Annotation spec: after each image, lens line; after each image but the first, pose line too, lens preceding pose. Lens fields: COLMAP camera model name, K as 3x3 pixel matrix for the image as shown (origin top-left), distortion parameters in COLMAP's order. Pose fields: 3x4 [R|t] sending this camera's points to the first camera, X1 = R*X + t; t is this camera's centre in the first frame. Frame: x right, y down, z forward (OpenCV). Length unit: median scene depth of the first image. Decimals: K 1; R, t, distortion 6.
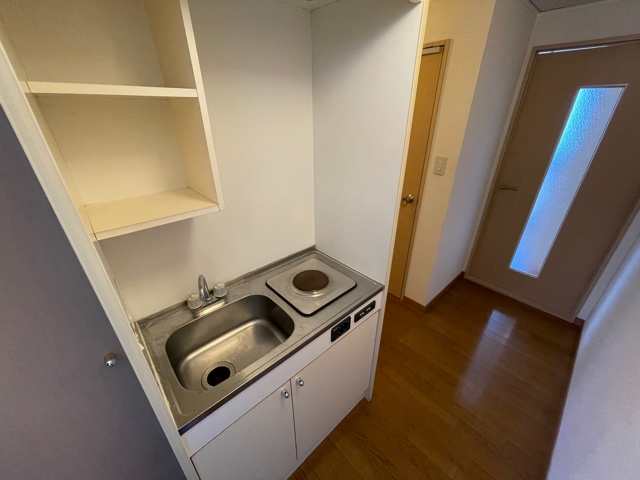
lens RADIAL K [[258.2, 0, 321.4], [0, 258.2, 241.6], [0, 0, 1]] dist [-0.008912, -0.000018]
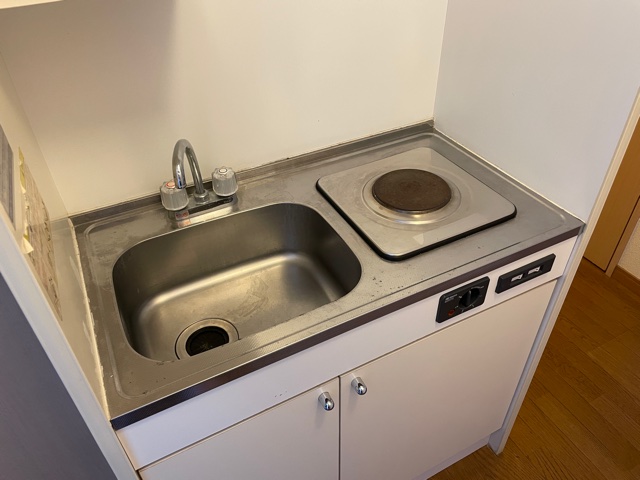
lens RADIAL K [[486.9, 0, 320.5], [0, 486.9, 237.8], [0, 0, 1]] dist [0.044709, -0.012304]
pose [[0.963506, 0.149368, -0.222136, 0.009145], [-0.101168, 0.971486, 0.214430, 0.069433], [0.247831, -0.184132, 0.951144, 0.131438]]
